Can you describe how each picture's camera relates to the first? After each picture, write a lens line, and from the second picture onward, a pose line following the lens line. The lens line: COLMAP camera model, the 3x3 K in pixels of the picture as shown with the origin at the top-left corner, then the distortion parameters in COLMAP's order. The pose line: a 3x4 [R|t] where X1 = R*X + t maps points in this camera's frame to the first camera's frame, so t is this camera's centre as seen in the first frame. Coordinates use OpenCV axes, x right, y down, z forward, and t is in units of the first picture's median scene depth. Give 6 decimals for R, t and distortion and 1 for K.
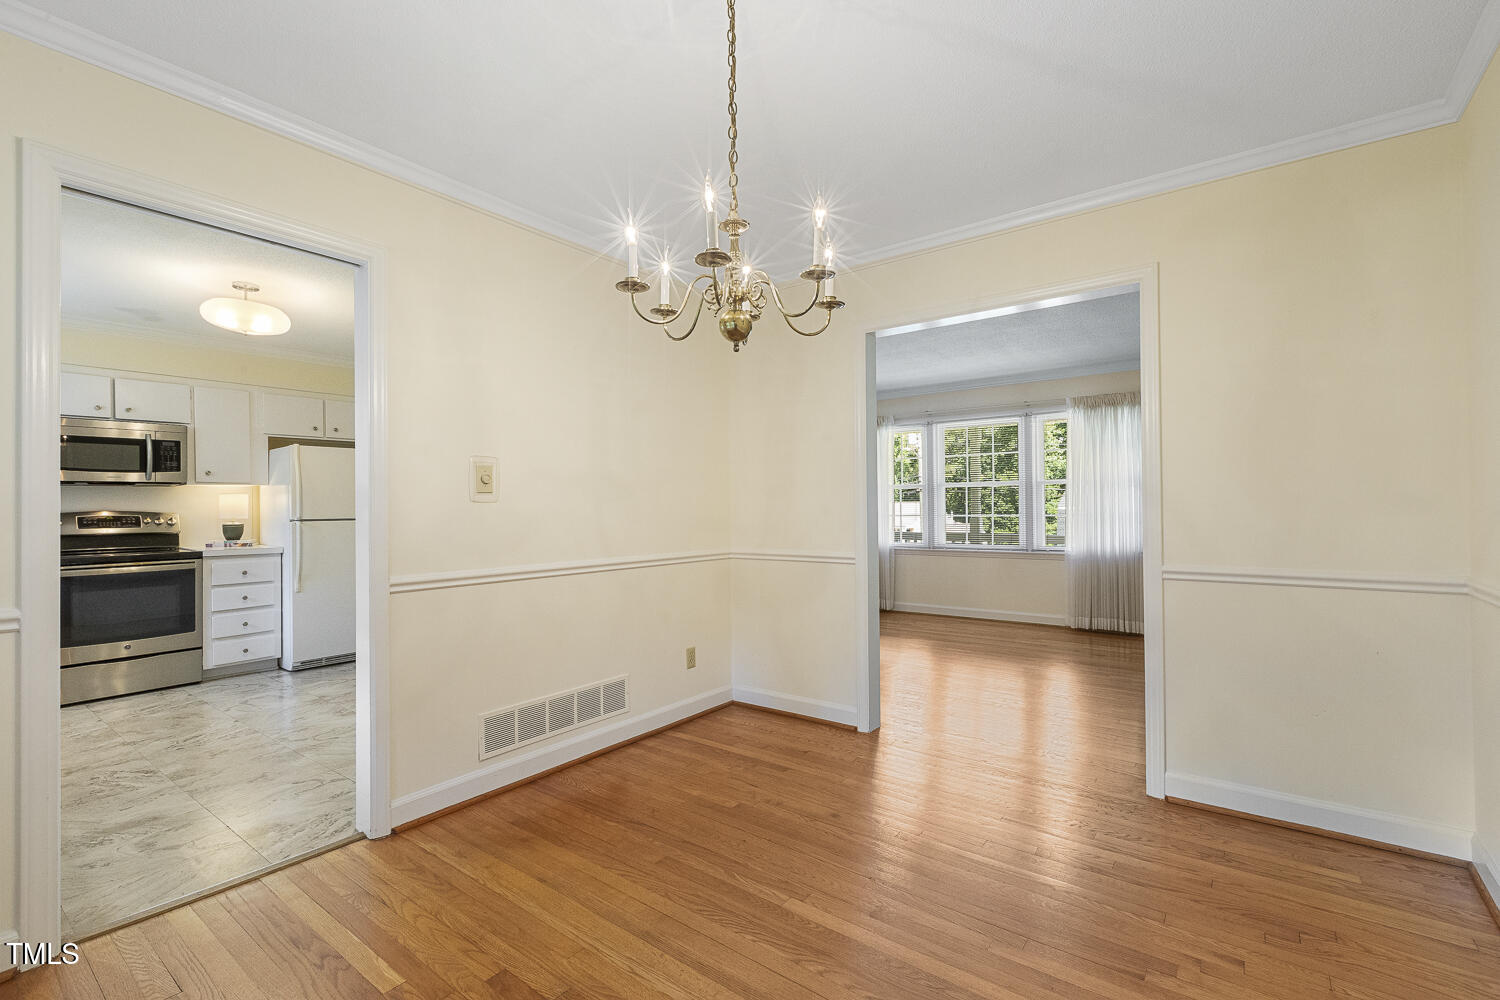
lens RADIAL K [[676.9, 0, 742.0], [0, 676.9, 495.0], [0, 0, 1]] dist [-0.003450, -0.000418]
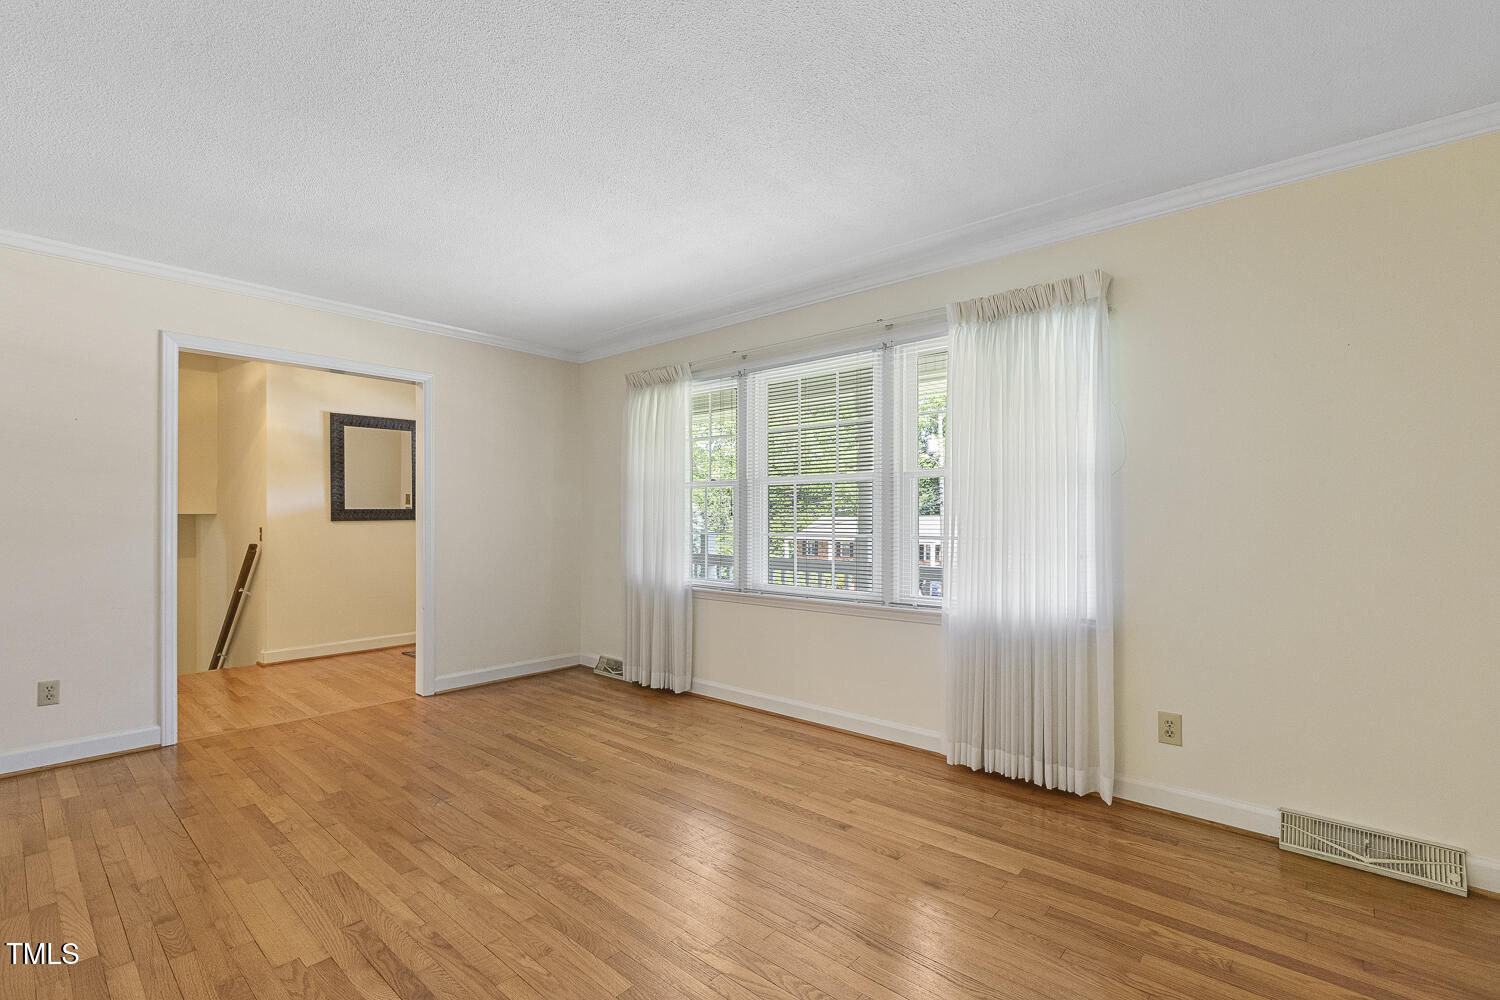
lens RADIAL K [[676.9, 0, 753.2], [0, 676.9, 514.3], [0, 0, 1]] dist [-0.003450, -0.000418]
pose [[0.997682, 0.014004, -0.066597, 0.371917], [-0.013347, 0.999858, 0.010297, 0.008397], [0.066732, -0.009384, 0.997727, 0.487999]]
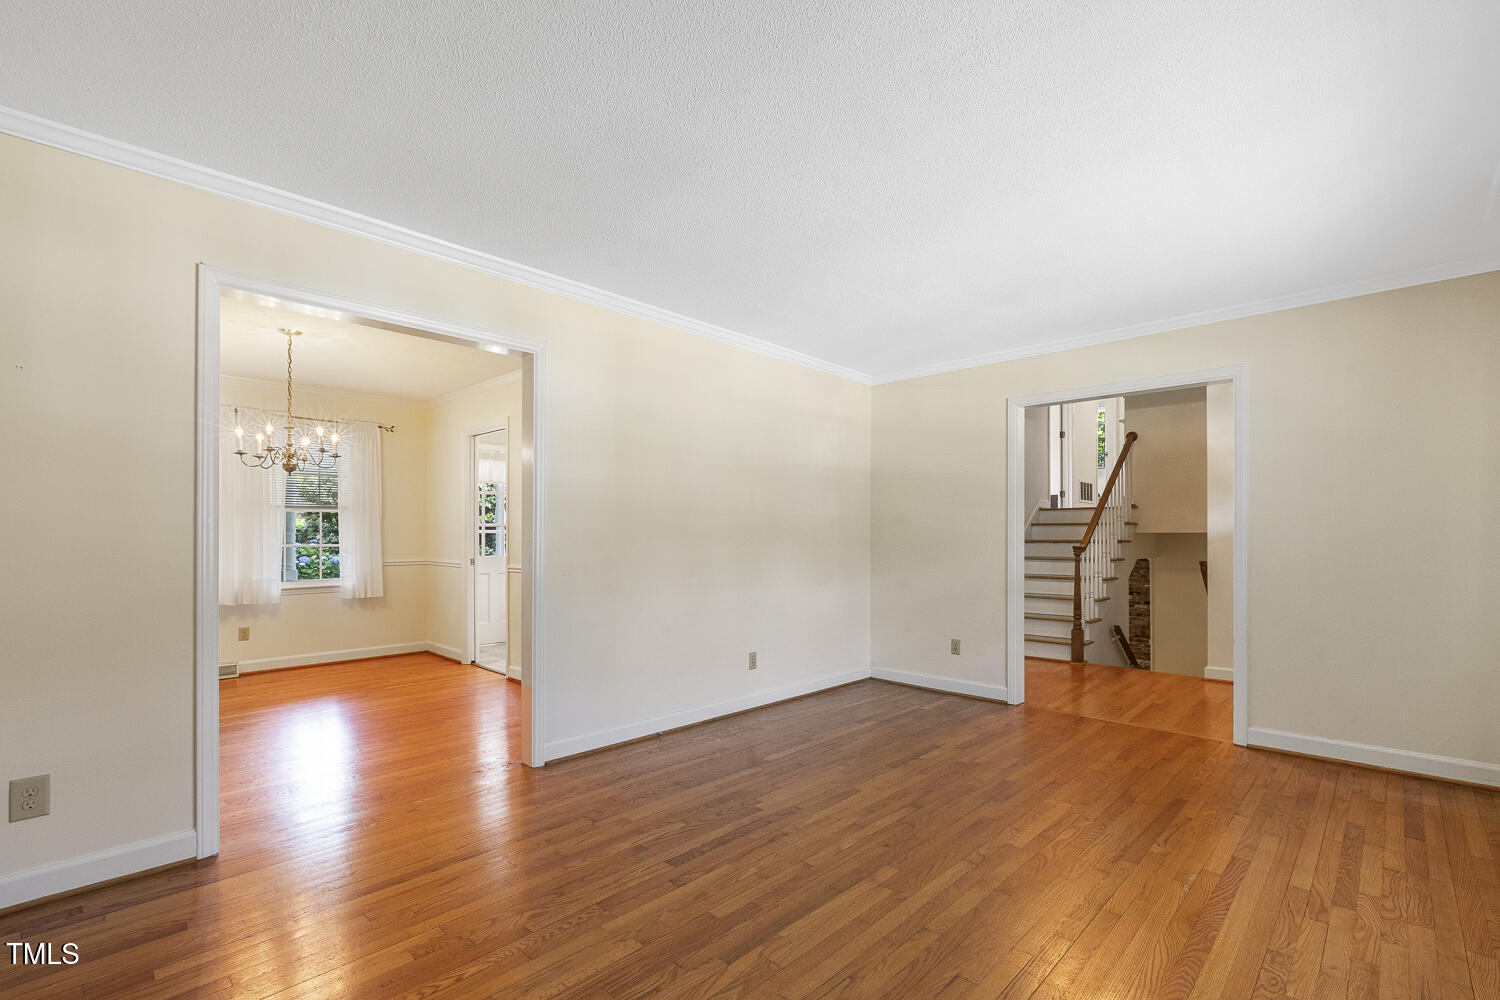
lens RADIAL K [[676.9, 0, 746.5], [0, 676.9, 529.2], [0, 0, 1]] dist [-0.003450, -0.000418]
pose [[-0.110621, 0.008905, -0.993823, 0.643511], [0.012750, 0.999890, 0.007540, 0.007638], [0.993781, -0.011837, -0.110722, 0.815365]]
